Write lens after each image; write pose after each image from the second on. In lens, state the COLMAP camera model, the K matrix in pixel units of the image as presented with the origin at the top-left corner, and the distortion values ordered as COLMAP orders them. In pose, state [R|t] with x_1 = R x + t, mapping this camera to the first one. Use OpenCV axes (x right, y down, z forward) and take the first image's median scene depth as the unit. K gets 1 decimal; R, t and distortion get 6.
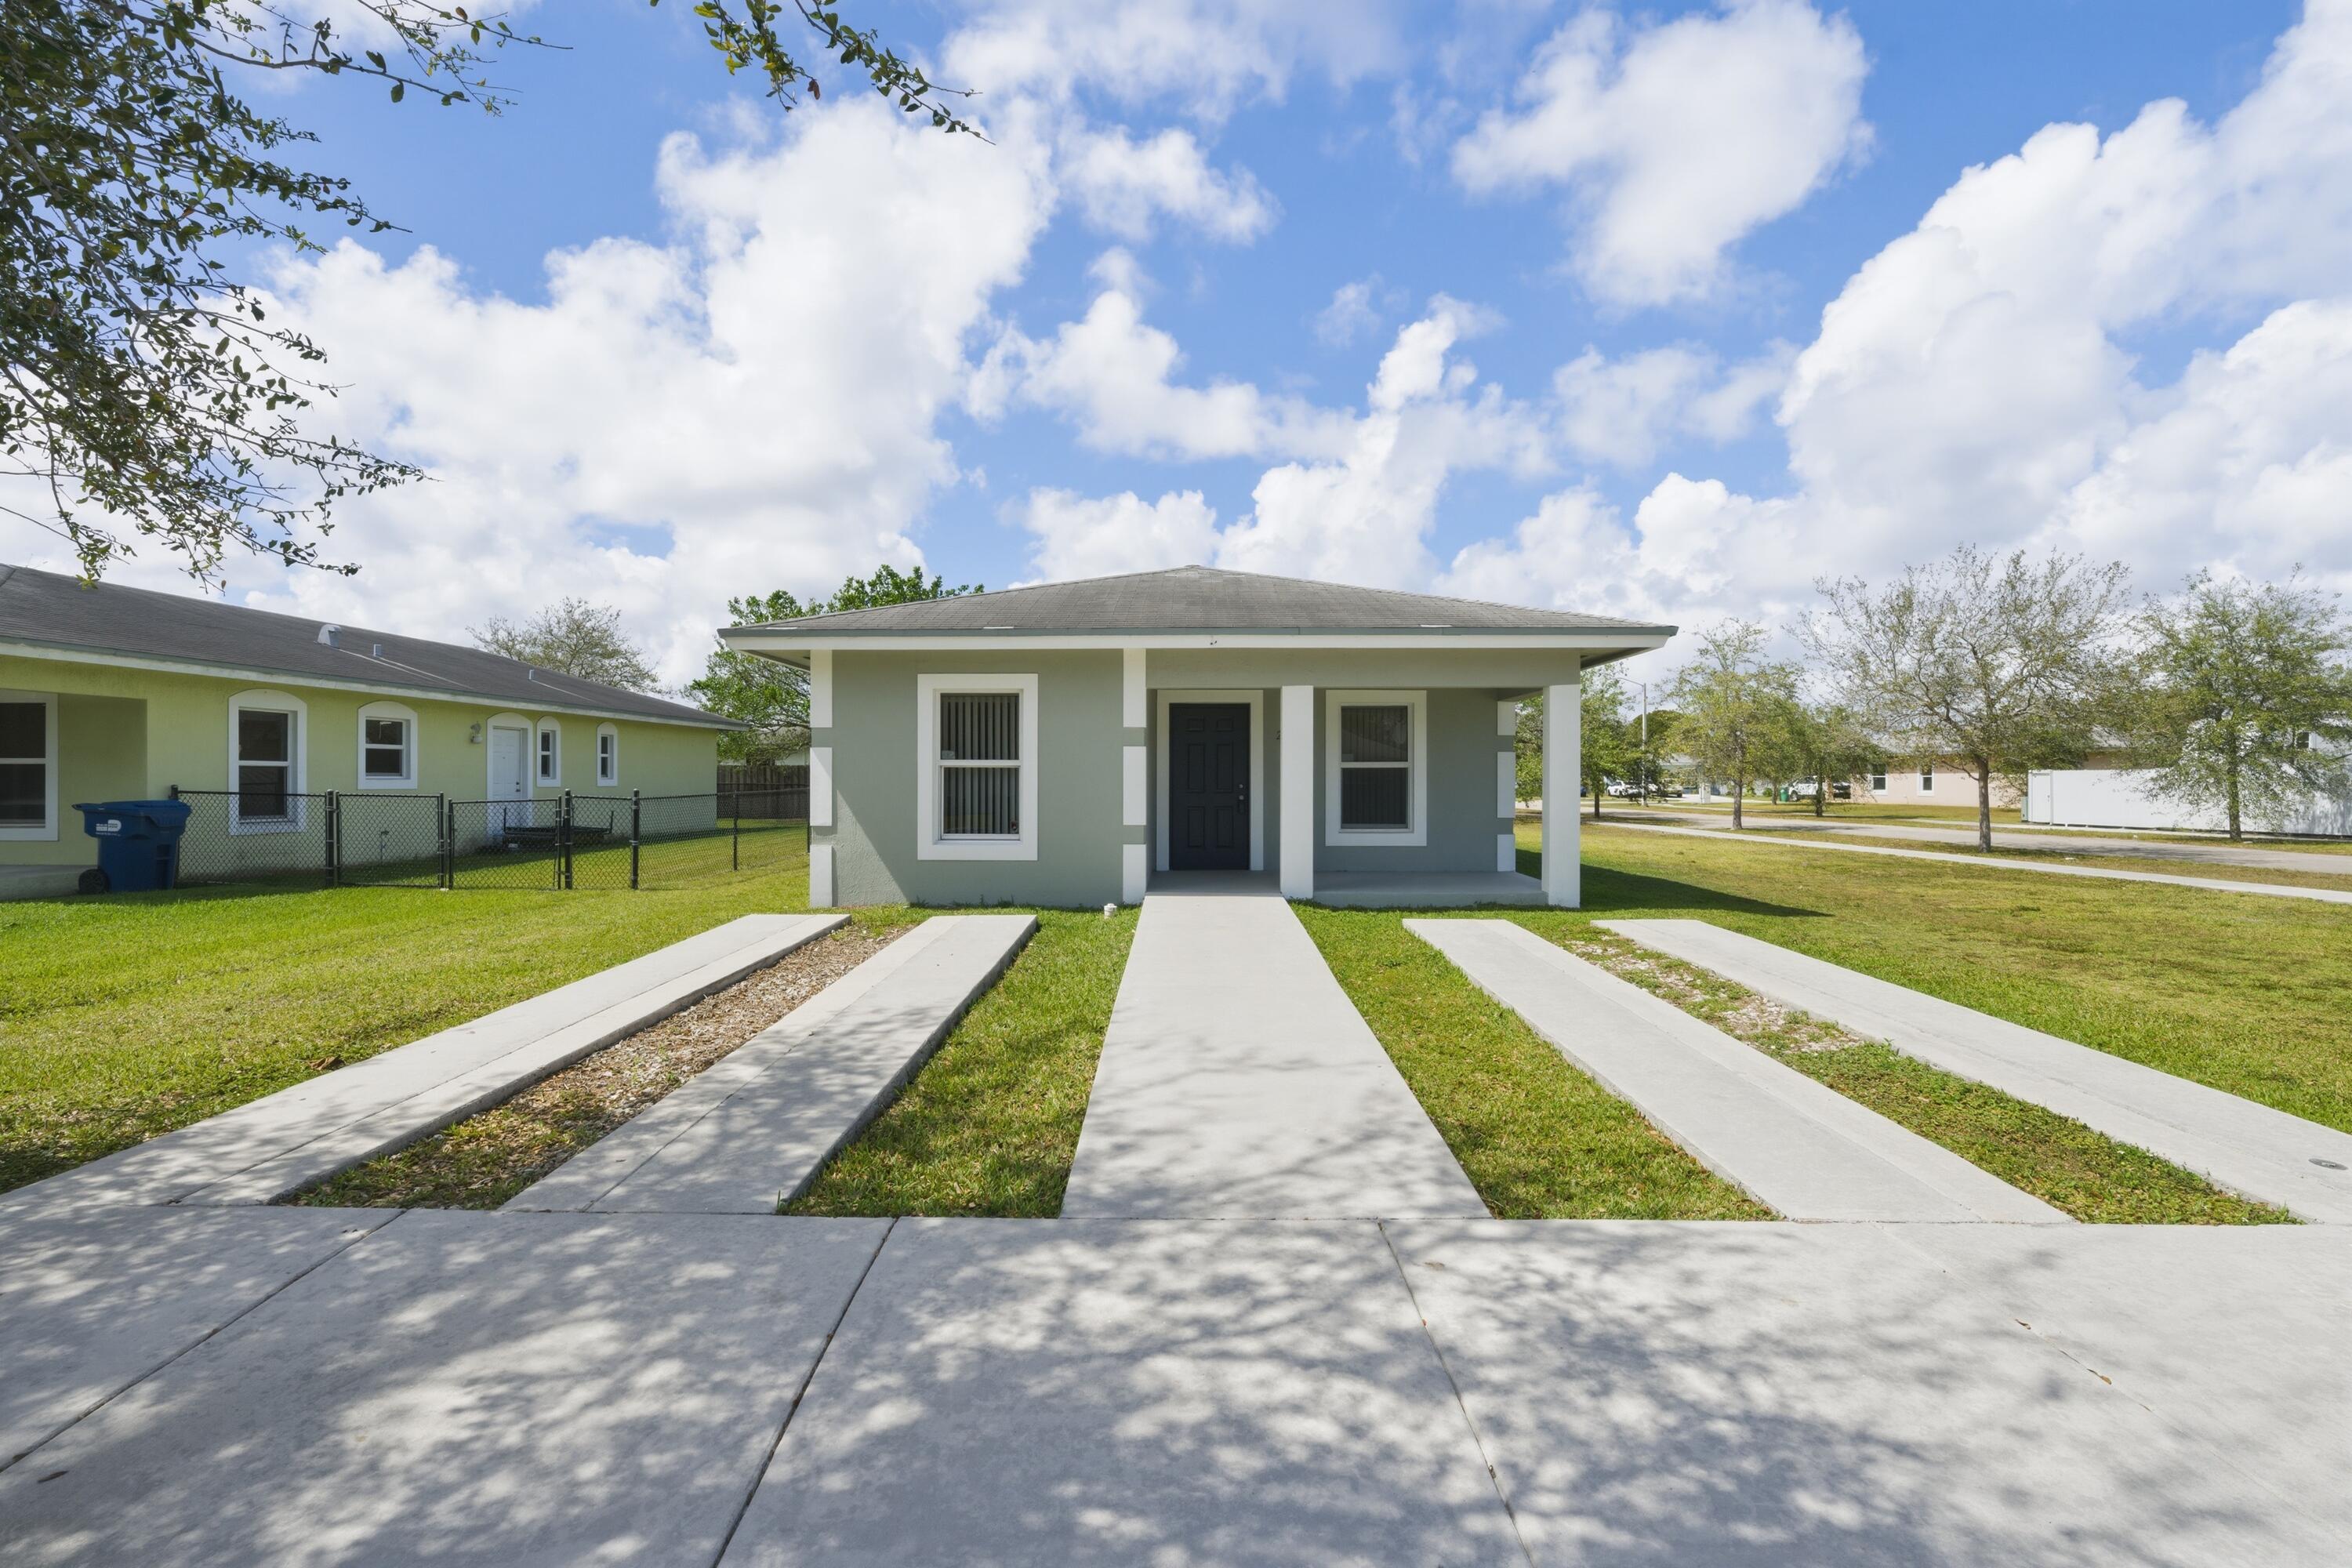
lens RADIAL K [[1049.1, 0, 1176.0], [0, 1049.1, 784.0], [0, 0, 1]] dist [-0.003069, -0.000110]
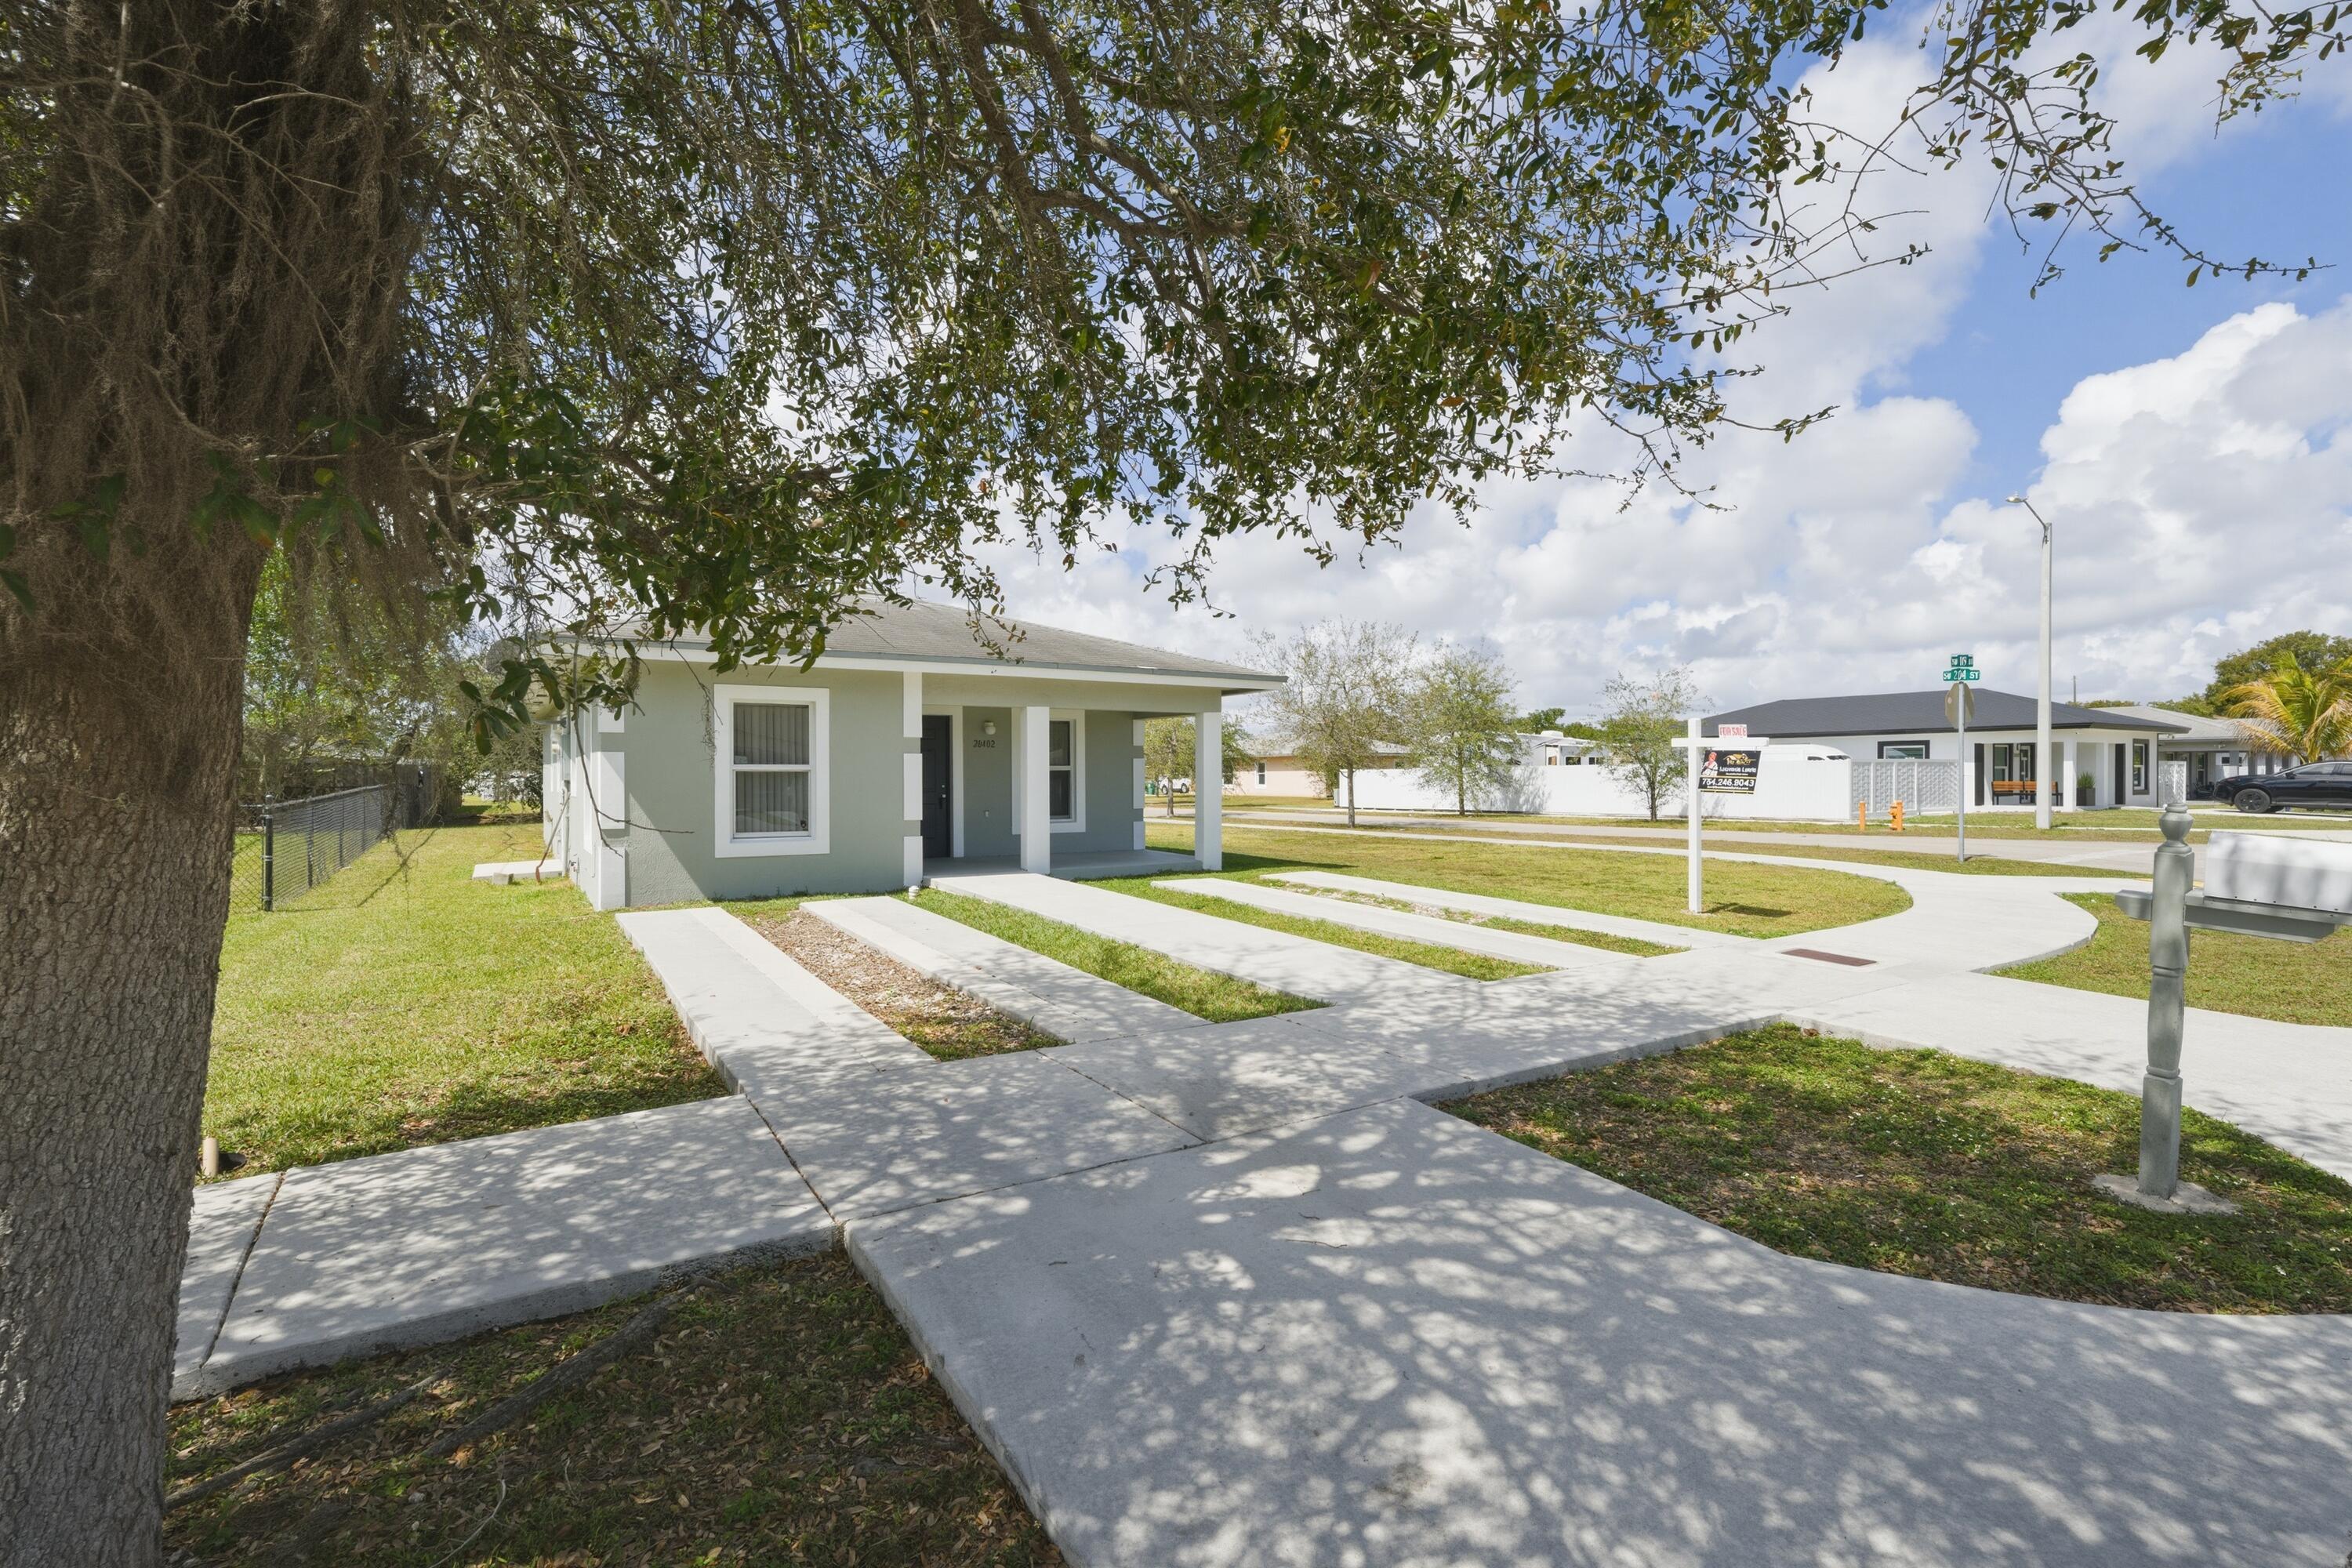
lens RADIAL K [[1049.1, 0, 1176.0], [0, 1049.1, 784.0], [0, 0, 1]] dist [-0.003069, -0.000110]
pose [[0.839680, -0.006969, 0.543037, -0.425416], [0.005410, 0.999975, 0.004467, -0.005178], [-0.543055, -0.000813, 0.839697, -0.152033]]
